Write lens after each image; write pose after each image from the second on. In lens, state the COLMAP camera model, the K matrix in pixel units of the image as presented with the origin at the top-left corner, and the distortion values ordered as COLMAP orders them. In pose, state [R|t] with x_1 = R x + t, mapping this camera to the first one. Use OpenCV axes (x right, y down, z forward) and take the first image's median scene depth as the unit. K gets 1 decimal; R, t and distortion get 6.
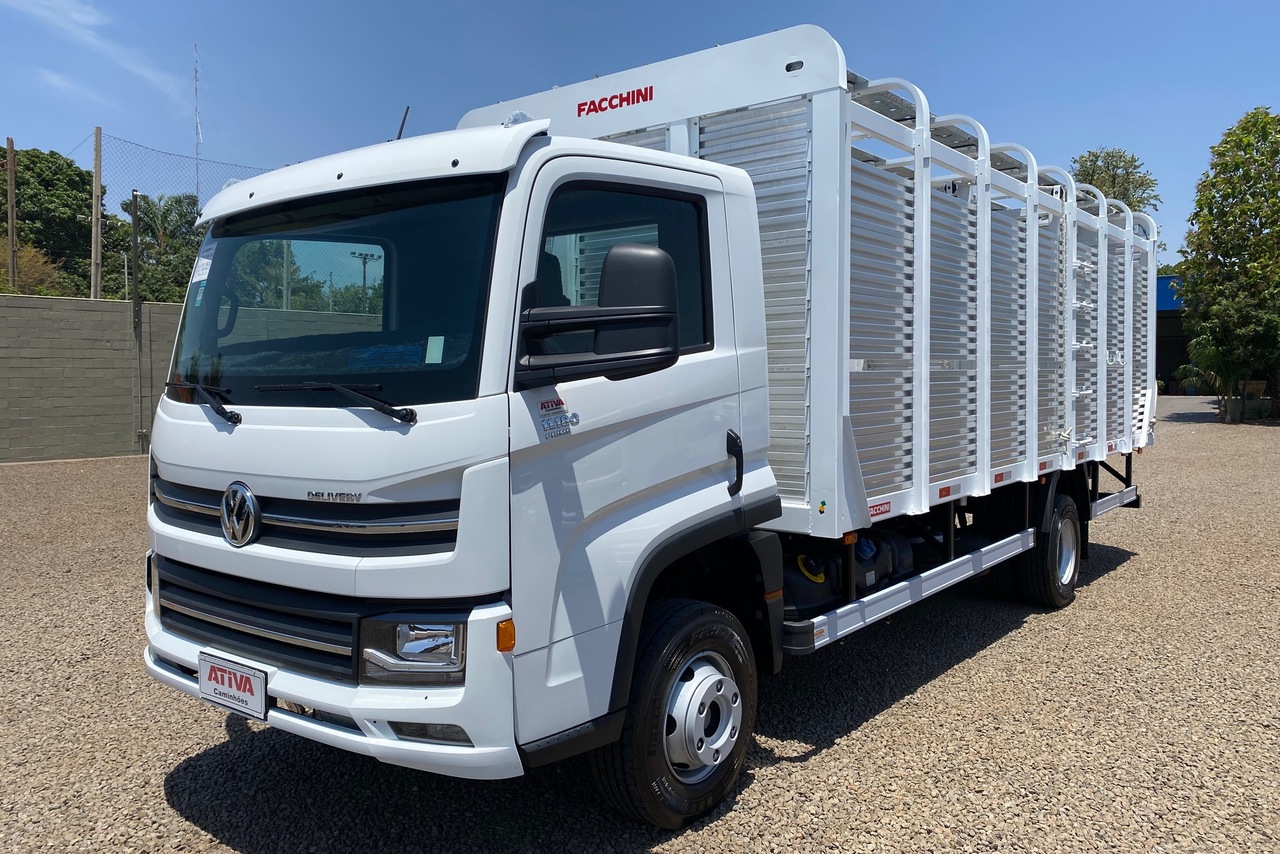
lens RADIAL K [[968.3, 0, 662.8], [0, 968.3, 427.7], [0, 0, 1]] dist [0.025443, -0.004214]
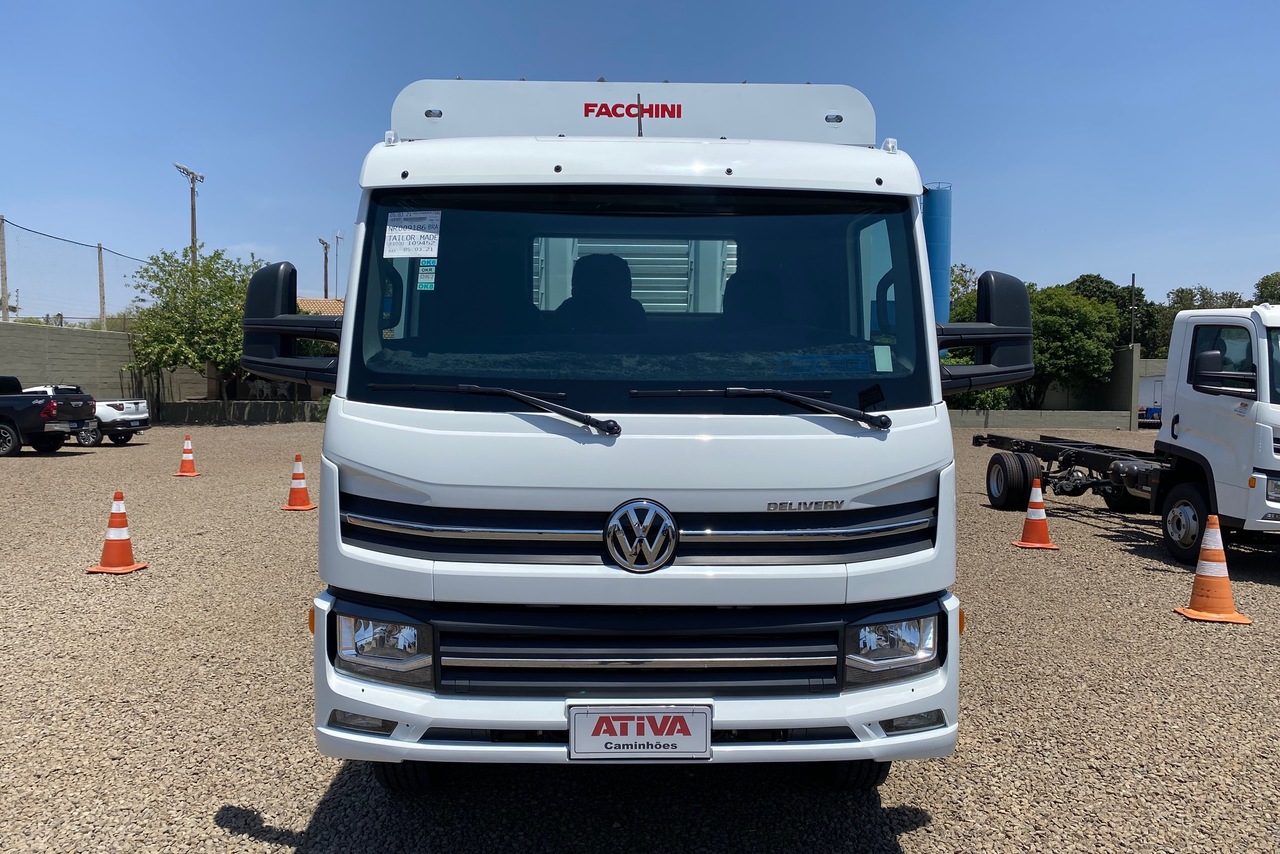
lens RADIAL K [[968.3, 0, 662.8], [0, 968.3, 427.7], [0, 0, 1]] dist [0.025443, -0.004214]
pose [[0.777950, -0.011742, 0.628216, -0.976661], [0.018779, 0.999813, -0.004566, -0.005117], [-0.628045, 0.015349, 0.778025, 0.306418]]
